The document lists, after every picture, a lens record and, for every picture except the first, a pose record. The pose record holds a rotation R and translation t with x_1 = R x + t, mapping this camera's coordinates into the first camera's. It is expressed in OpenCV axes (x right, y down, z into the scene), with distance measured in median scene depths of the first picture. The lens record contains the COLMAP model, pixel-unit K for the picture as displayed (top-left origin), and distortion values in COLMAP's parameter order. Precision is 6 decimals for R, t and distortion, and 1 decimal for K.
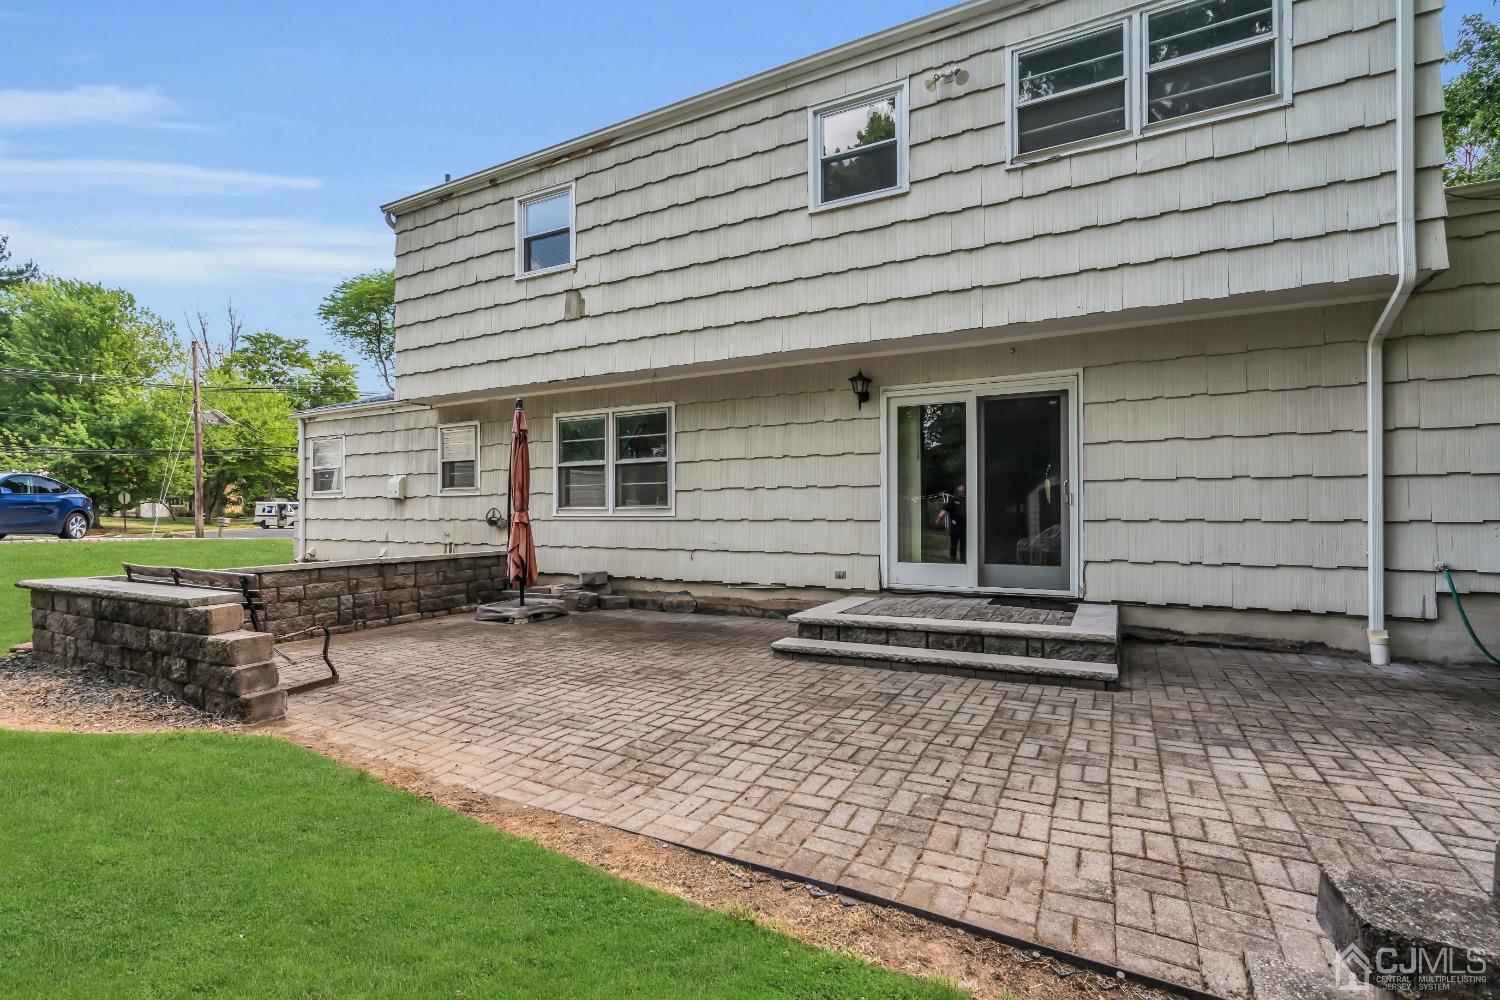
lens RADIAL K [[683.0, 0, 748.3], [0, 683.0, 510.3], [0, 0, 1]] dist [-0.003307, 0.001695]
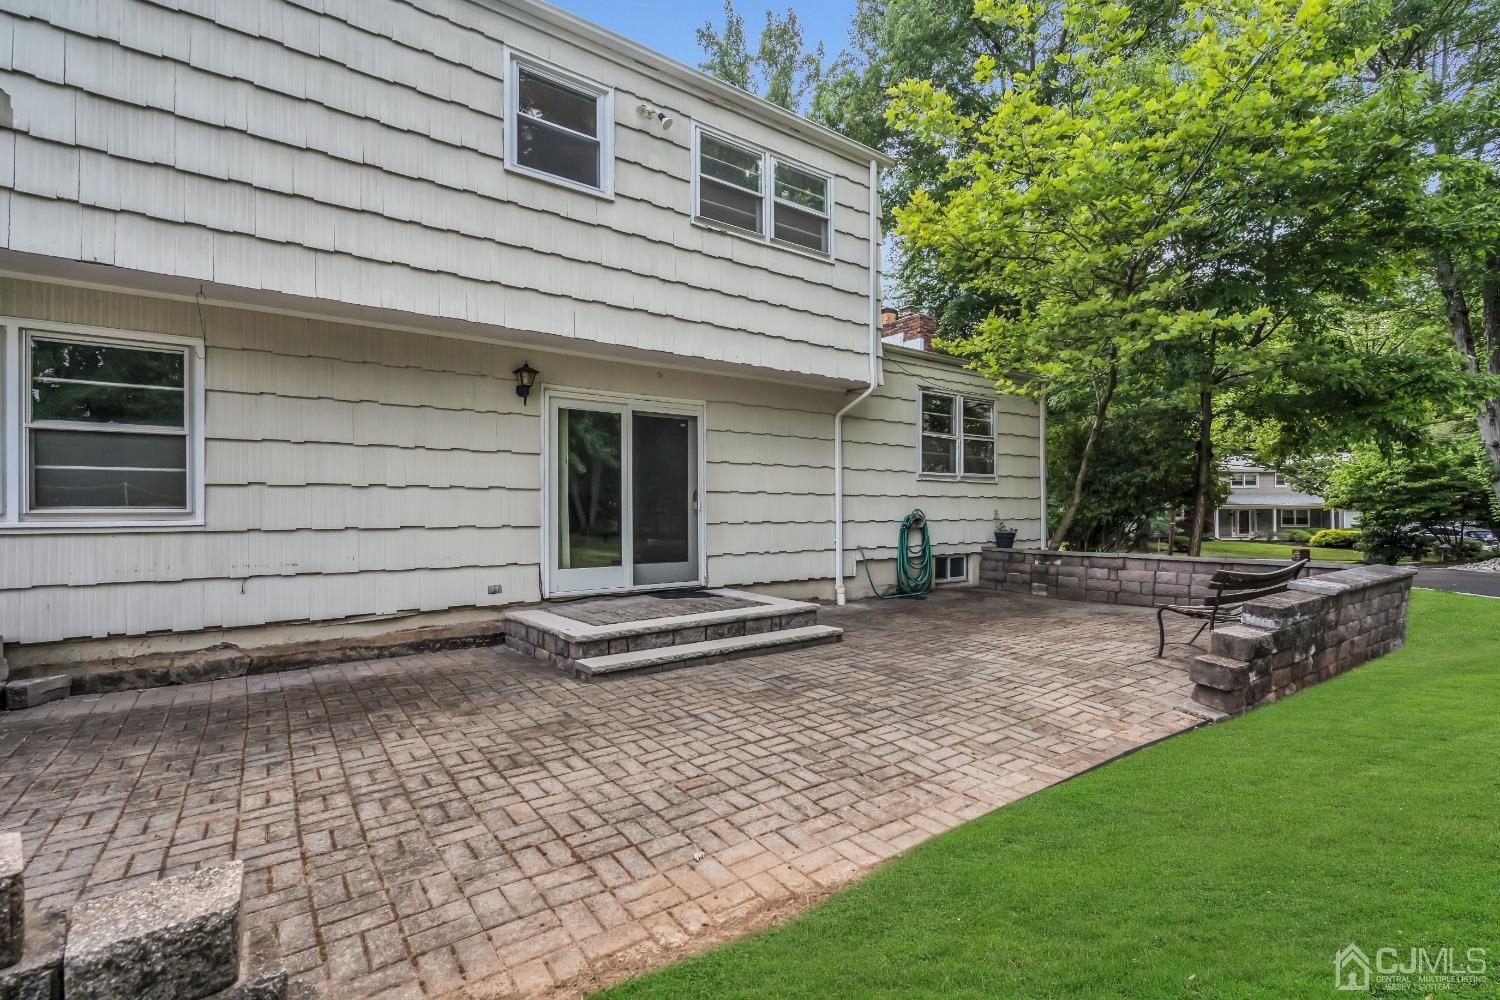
lens RADIAL K [[683.0, 0, 748.3], [0, 683.0, 509.6], [0, 0, 1]] dist [-0.003307, 0.001695]
pose [[0.432064, 0.005029, 0.901829, -0.545588], [-0.002206, 0.999987, -0.004520, -0.004518], [-0.901840, -0.000037, 0.432070, 0.353562]]
